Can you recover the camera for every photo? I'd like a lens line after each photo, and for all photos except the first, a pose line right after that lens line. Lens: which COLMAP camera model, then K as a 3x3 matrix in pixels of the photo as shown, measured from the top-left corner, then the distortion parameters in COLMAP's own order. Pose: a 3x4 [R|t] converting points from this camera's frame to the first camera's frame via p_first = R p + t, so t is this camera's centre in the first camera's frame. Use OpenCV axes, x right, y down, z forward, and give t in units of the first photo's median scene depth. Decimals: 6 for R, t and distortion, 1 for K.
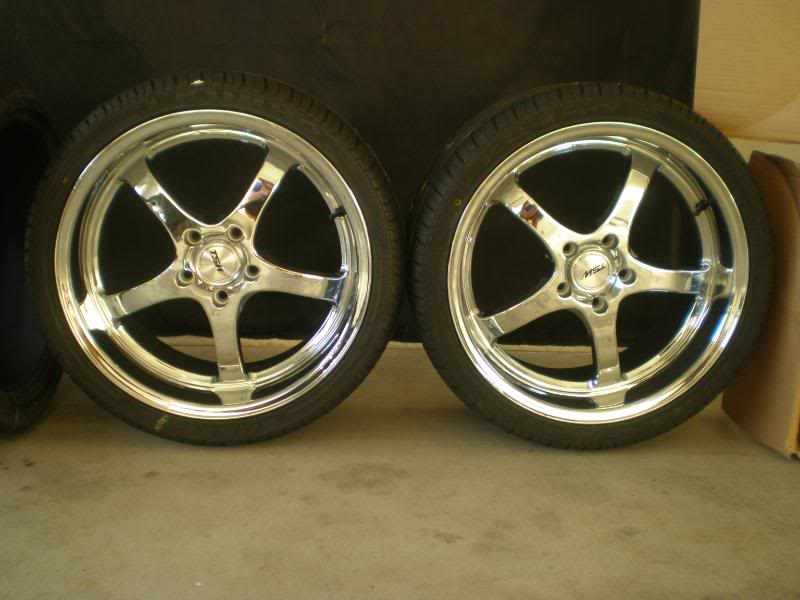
lens RADIAL K [[892.5, 0, 400.0], [0, 892.5, 300.0], [0, 0, 1]] dist [-0.108049, -0.008209]
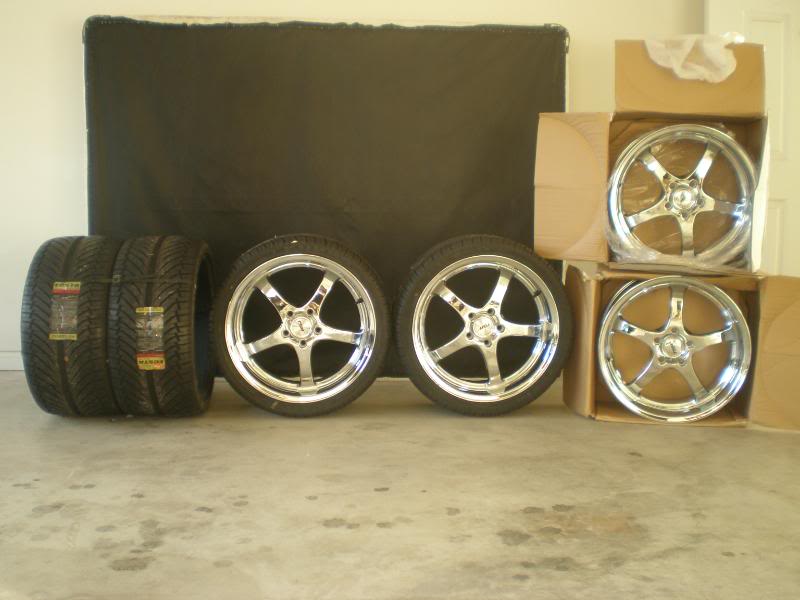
lens RADIAL K [[892.5, 0, 400.0], [0, 892.5, 300.0], [0, 0, 1]] dist [-0.108049, -0.008209]
pose [[0.999703, -0.022871, 0.008447, 0.008184], [0.023728, 0.992305, -0.121520, 0.153493], [-0.005603, 0.121685, 0.992553, -1.059211]]
